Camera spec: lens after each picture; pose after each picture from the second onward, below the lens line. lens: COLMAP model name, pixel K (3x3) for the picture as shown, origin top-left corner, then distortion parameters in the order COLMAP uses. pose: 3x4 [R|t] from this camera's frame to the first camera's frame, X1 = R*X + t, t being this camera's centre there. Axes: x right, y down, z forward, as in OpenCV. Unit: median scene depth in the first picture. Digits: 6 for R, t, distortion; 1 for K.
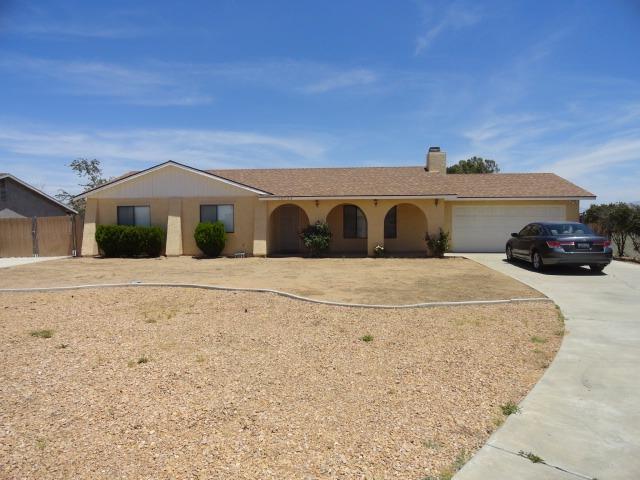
lens RADIAL K [[446.2, 0, 320.0], [0, 446.2, 240.0], [0, 0, 1]] dist [-0.000681, -0.000797]
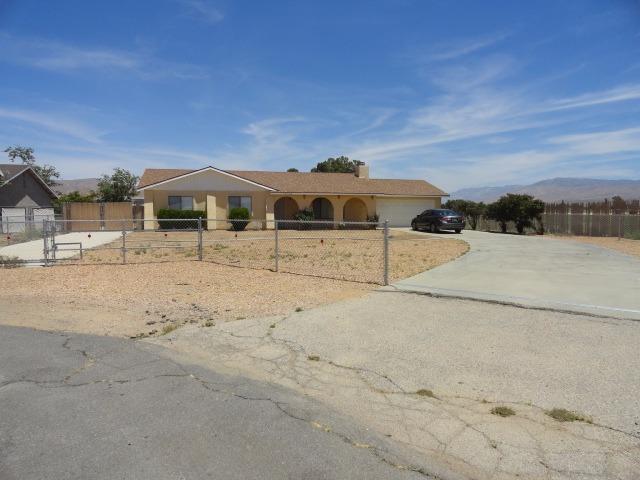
lens RADIAL K [[446.2, 0, 320.0], [0, 446.2, 240.0], [0, 0, 1]] dist [-0.000681, -0.000797]
pose [[0.941170, -0.014933, 0.337603, -0.497663], [0.005193, 0.999544, 0.029733, 0.027017], [-0.337893, -0.026230, 0.940819, -0.538599]]
